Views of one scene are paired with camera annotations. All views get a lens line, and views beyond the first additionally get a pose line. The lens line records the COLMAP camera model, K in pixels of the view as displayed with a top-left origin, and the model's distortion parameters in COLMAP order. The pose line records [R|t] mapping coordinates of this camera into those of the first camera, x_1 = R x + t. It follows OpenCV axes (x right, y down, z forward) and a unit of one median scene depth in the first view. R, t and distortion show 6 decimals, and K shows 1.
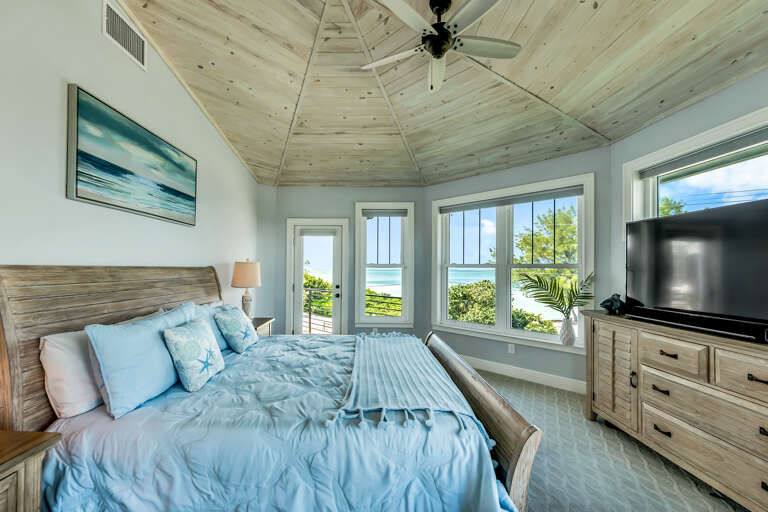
lens RADIAL K [[319.3, 0, 387.7], [0, 319.3, 272.1], [0, 0, 1]] dist [0.003318, -0.000442]
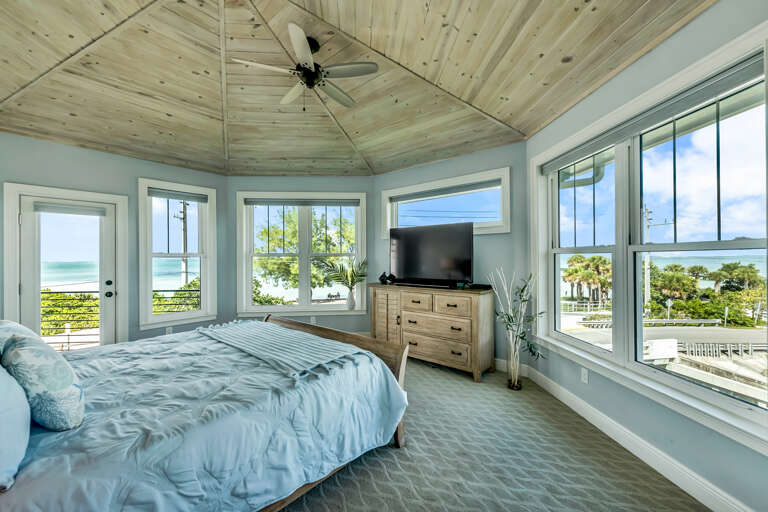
lens RADIAL K [[319.3, 0, 387.7], [0, 319.3, 272.1], [0, 0, 1]] dist [0.003318, -0.000442]
pose [[0.613580, -0.046275, 0.788276, -0.496119], [0.019669, 0.998867, 0.043327, -0.000662], [-0.789388, -0.011080, 0.613795, -0.009937]]
